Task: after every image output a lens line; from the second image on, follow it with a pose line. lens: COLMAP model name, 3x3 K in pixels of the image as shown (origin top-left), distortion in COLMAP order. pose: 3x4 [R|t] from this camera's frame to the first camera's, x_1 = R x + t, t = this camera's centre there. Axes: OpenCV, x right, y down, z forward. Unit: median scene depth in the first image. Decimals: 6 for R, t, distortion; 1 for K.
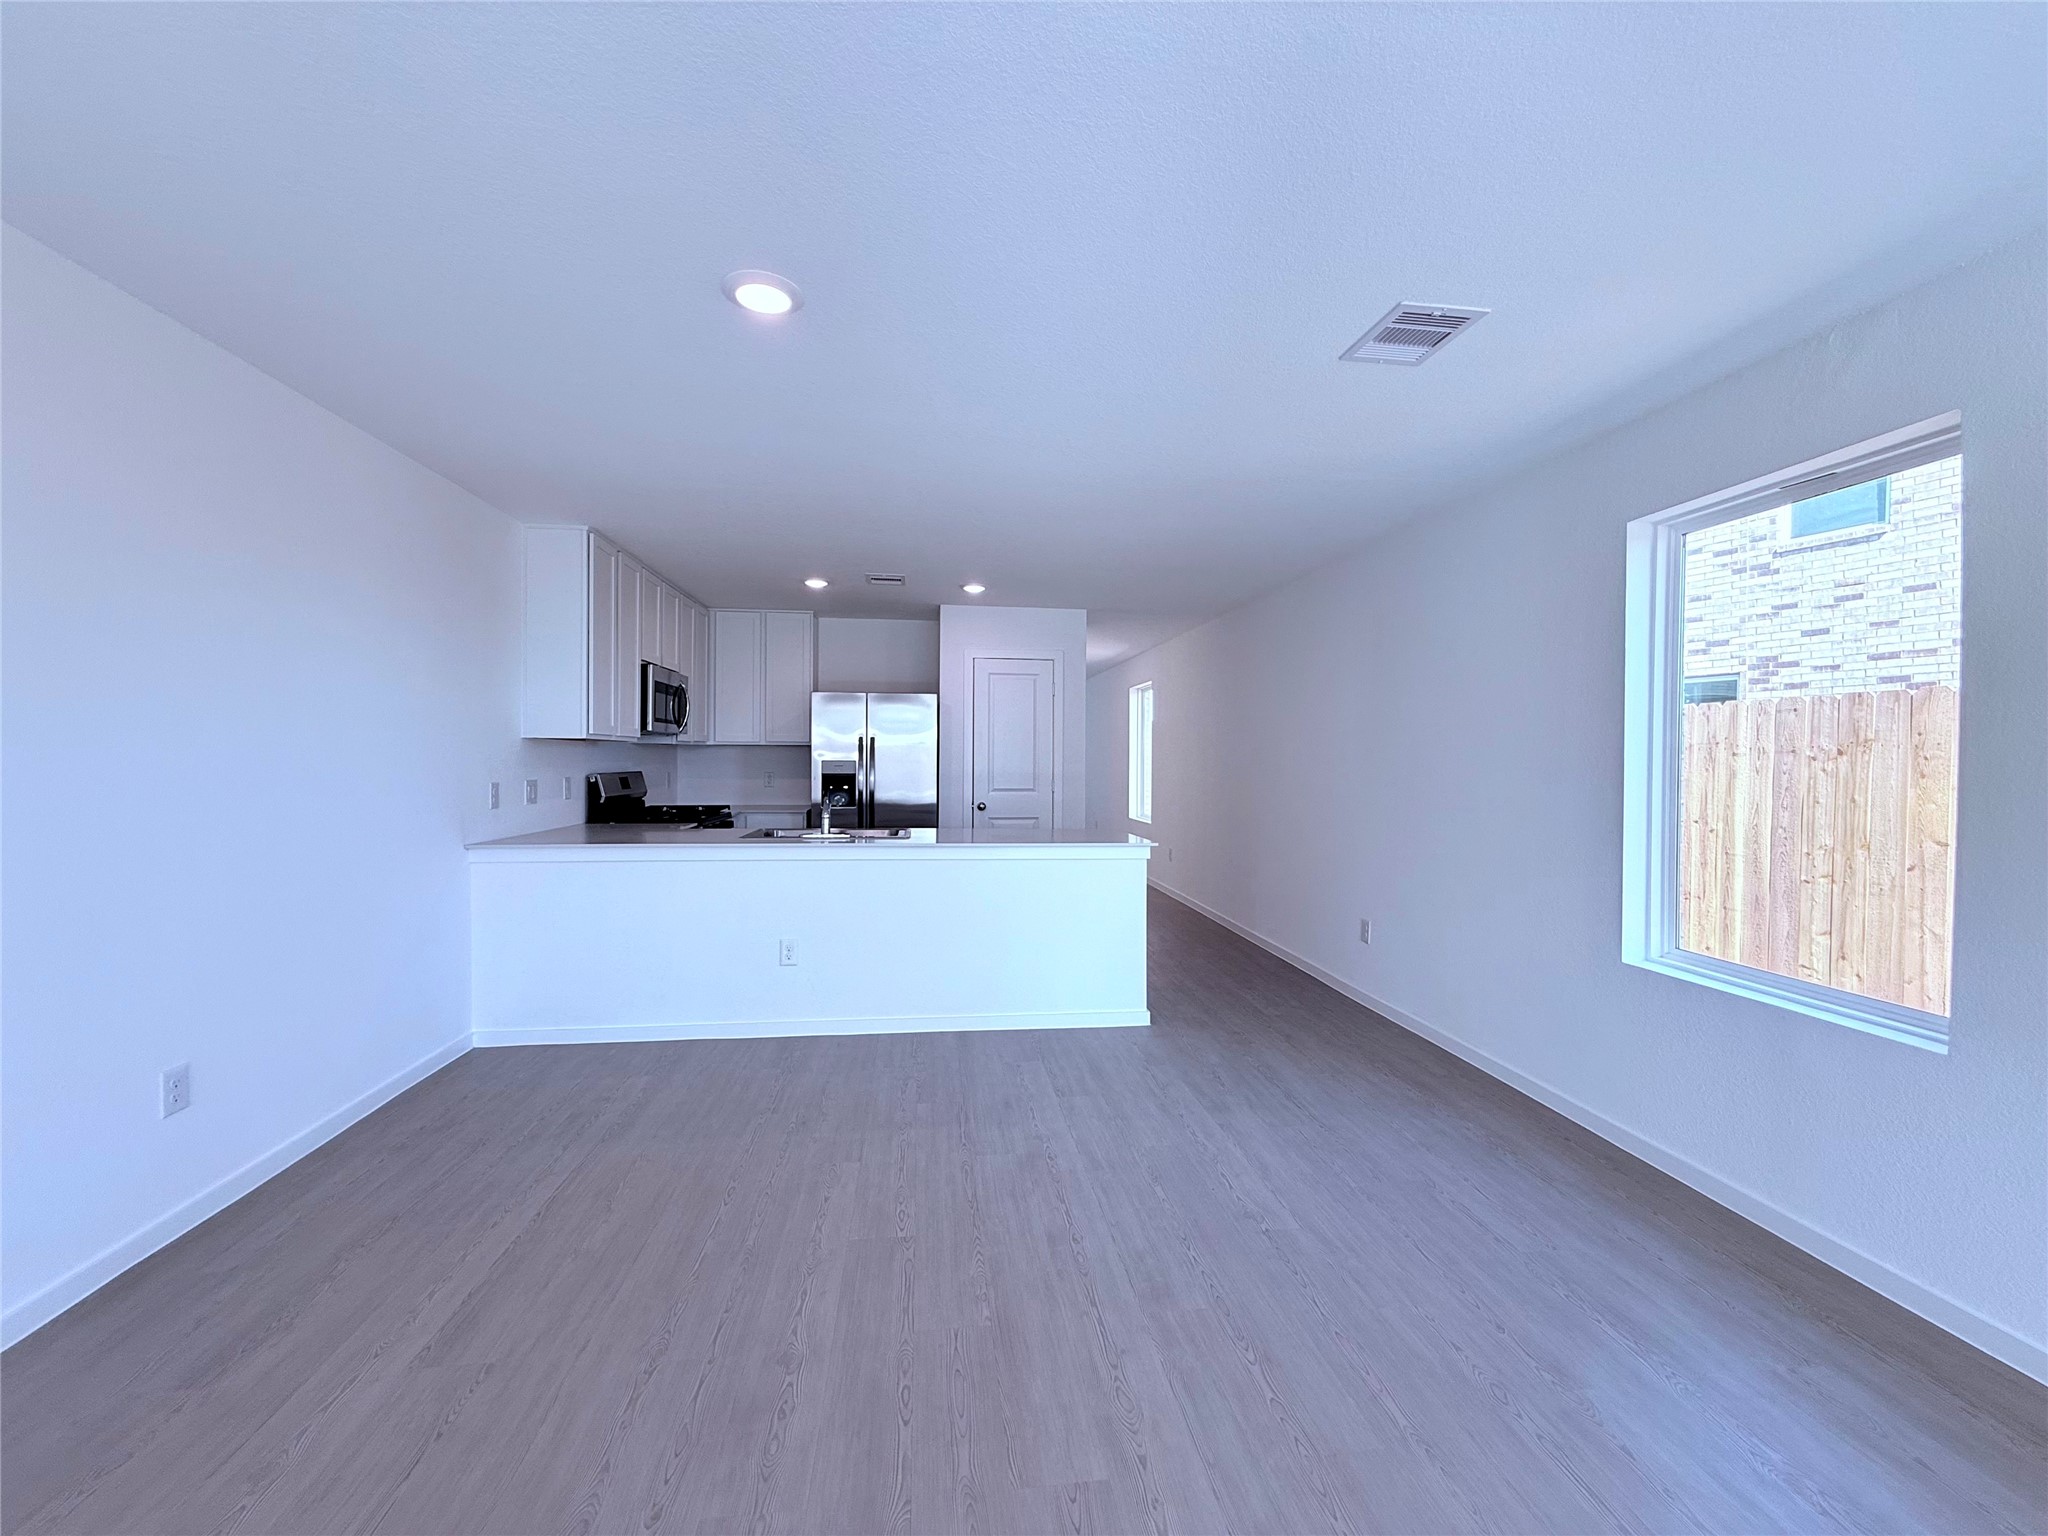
lens RADIAL K [[818.4, 0, 1018.1], [0, 818.4, 766.5], [0, 0, 1]] dist [0.000942, 0.000139]
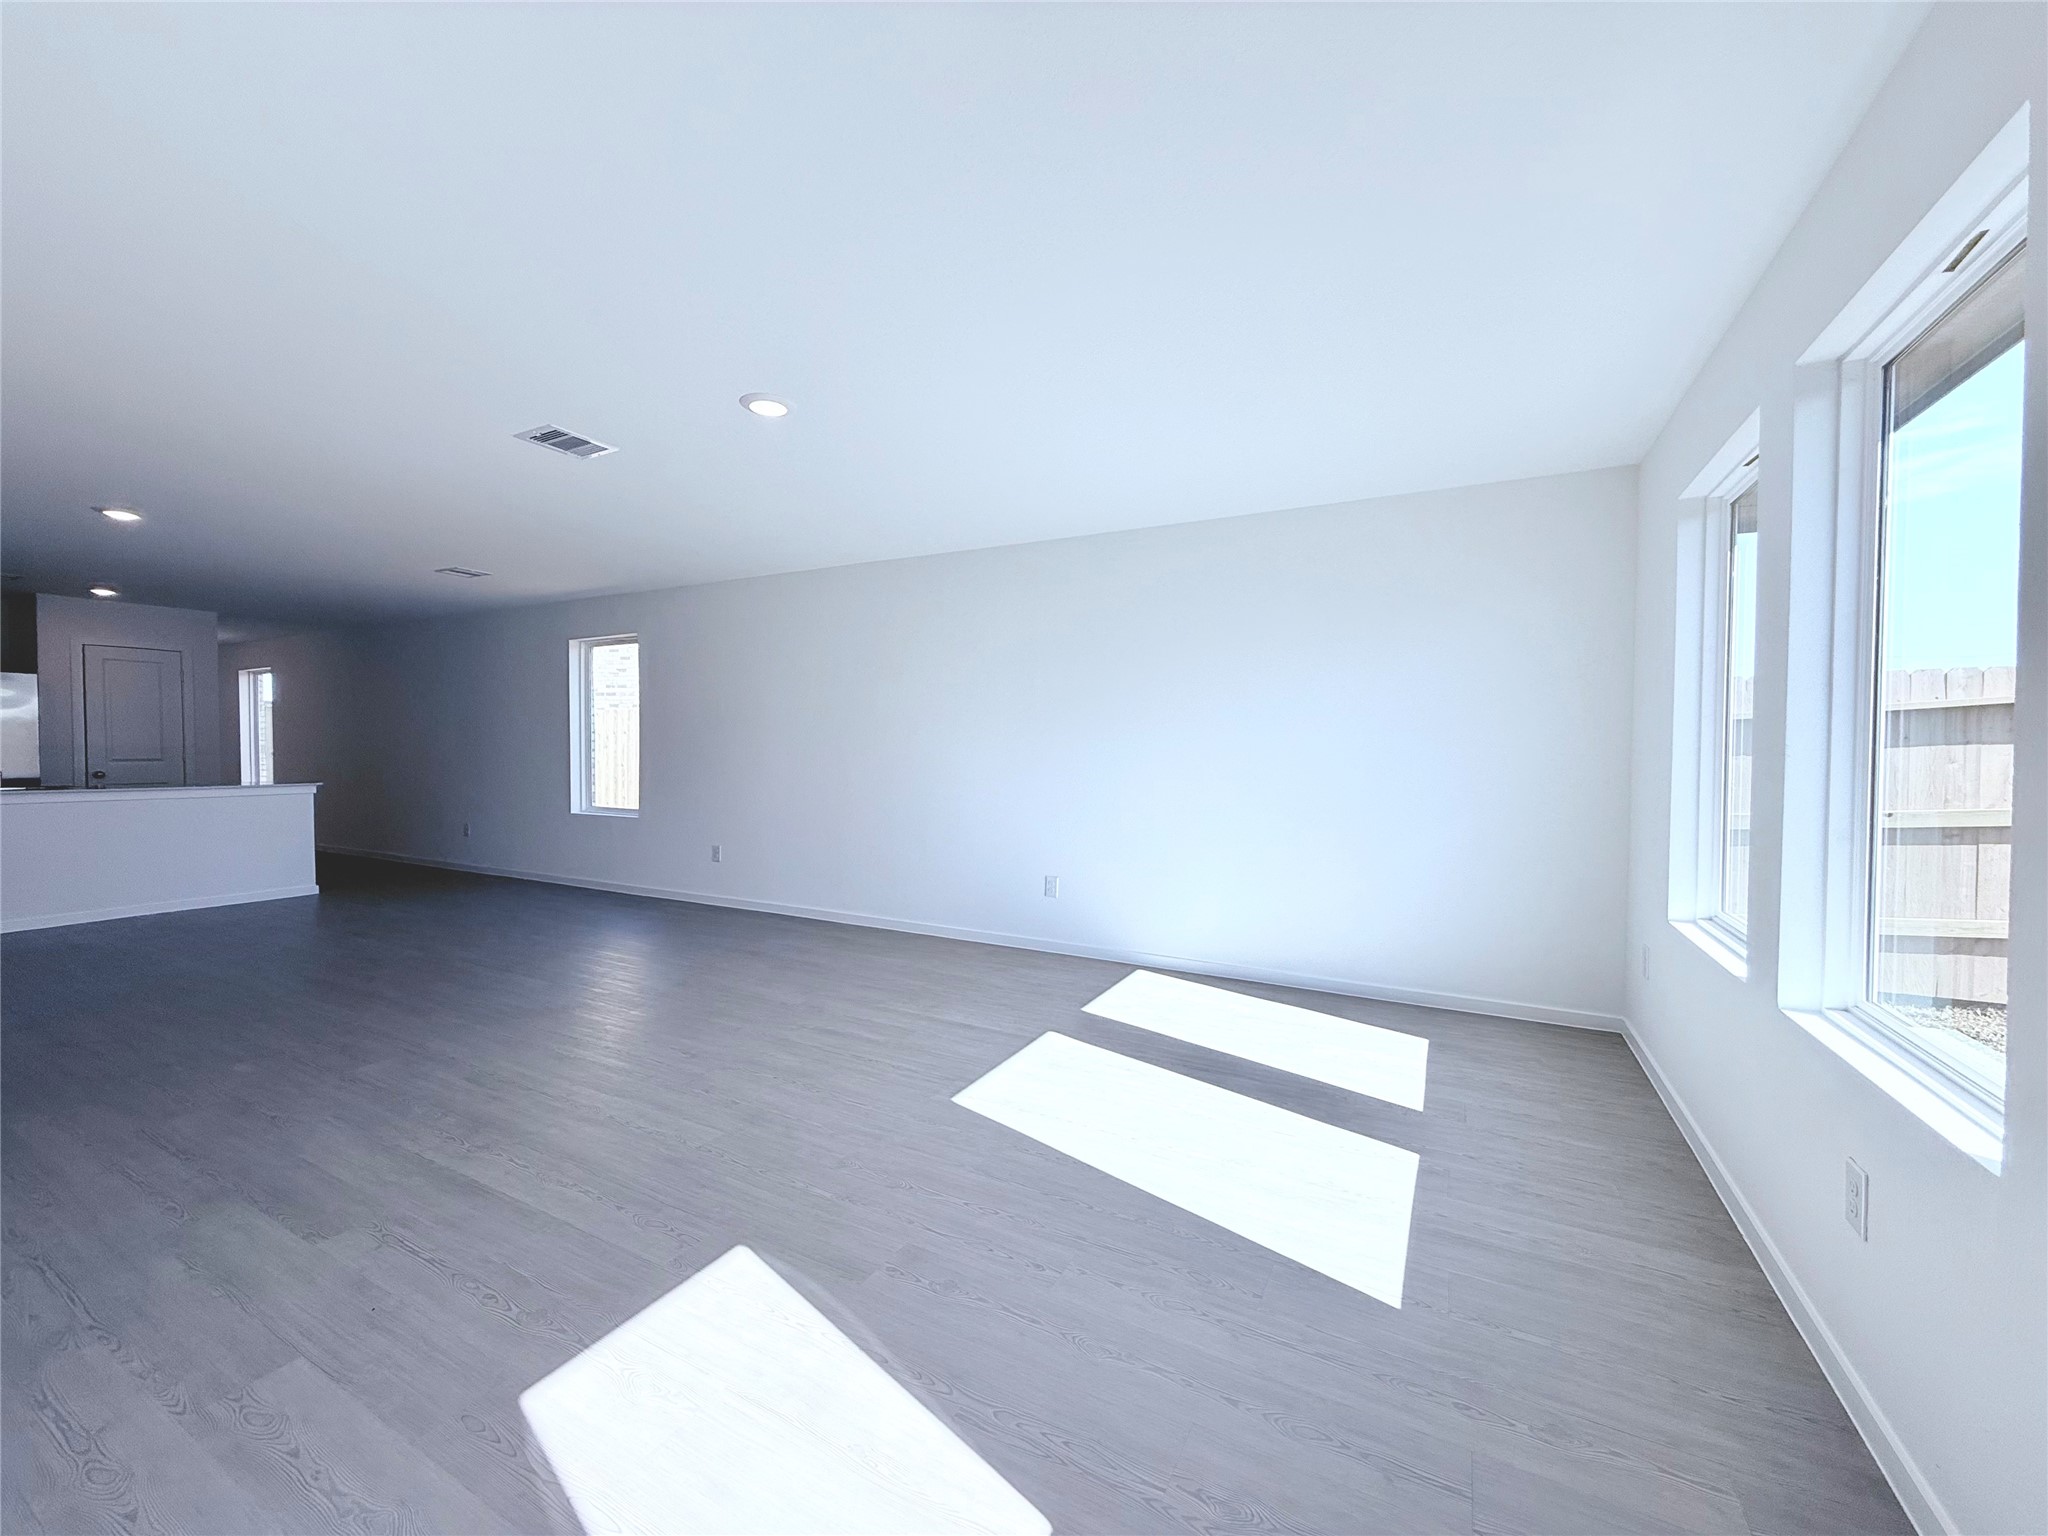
lens RADIAL K [[818.4, 0, 1018.1], [0, 818.4, 766.5], [0, 0, 1]] dist [0.000942, 0.000139]
pose [[0.571350, -0.024687, 0.820335, -0.256974], [0.007523, 0.999663, 0.024844, 0.018974], [-0.820672, -0.008023, 0.571343, -0.736738]]
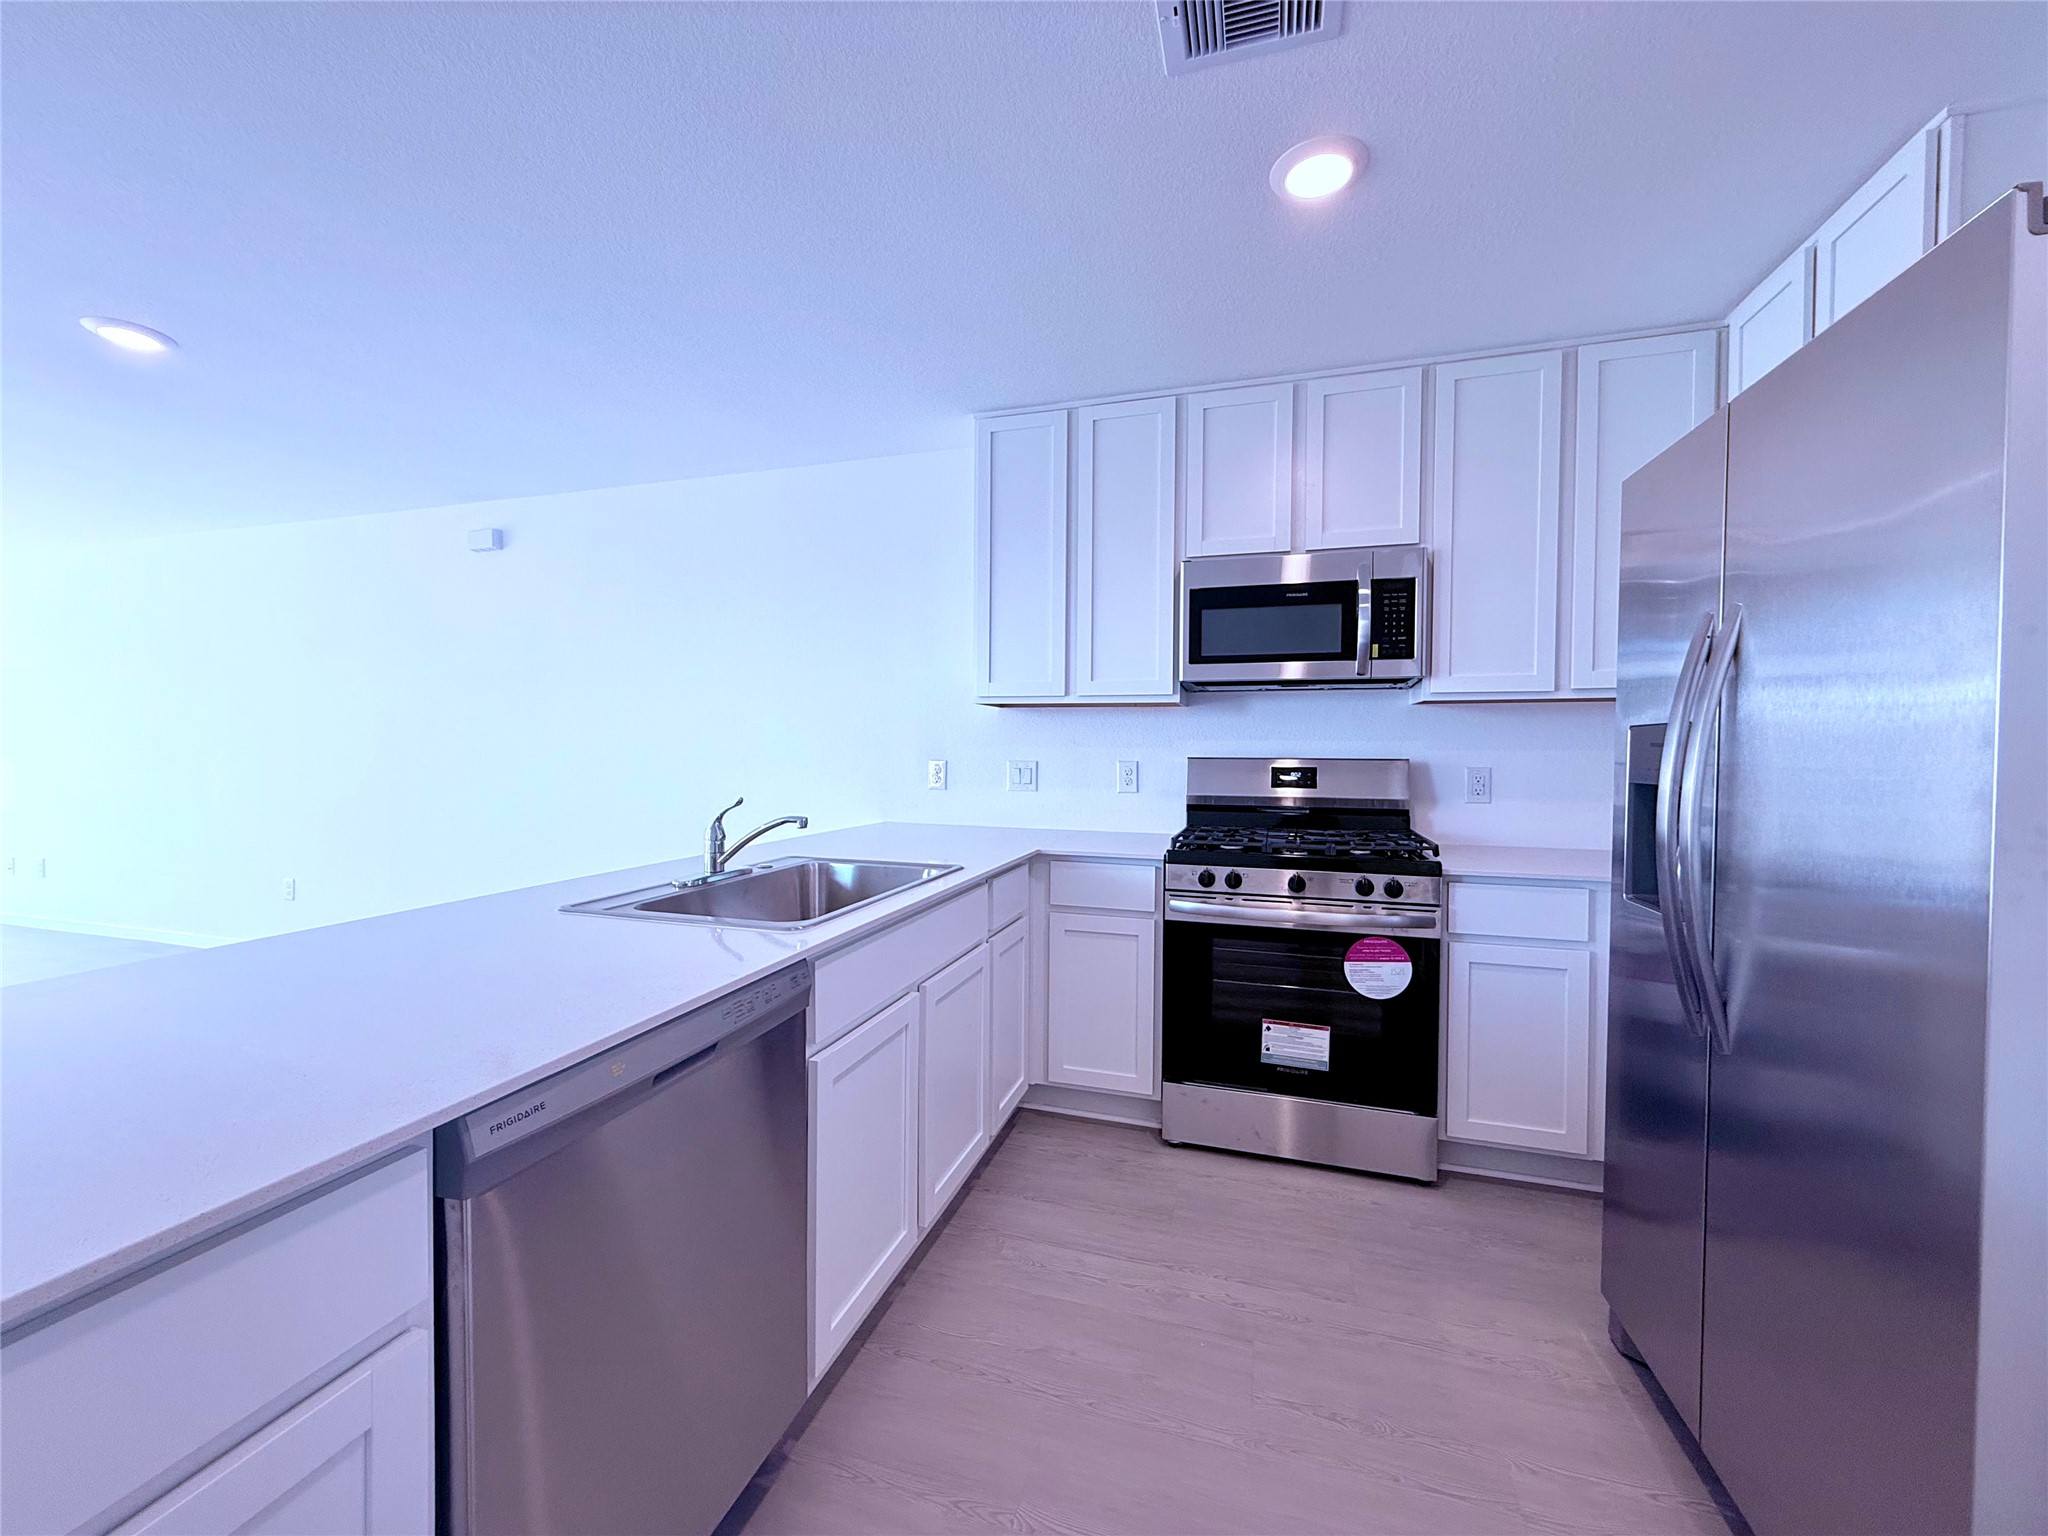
lens RADIAL K [[818.4, 0, 1018.1], [0, 818.4, 766.5], [0, 0, 1]] dist [0.000942, 0.000139]
pose [[-0.405774, 0.010987, -0.913907, 0.090023], [-0.020725, 0.999560, 0.021218, 0.004189], [0.913738, 0.027550, -0.405368, 0.919101]]
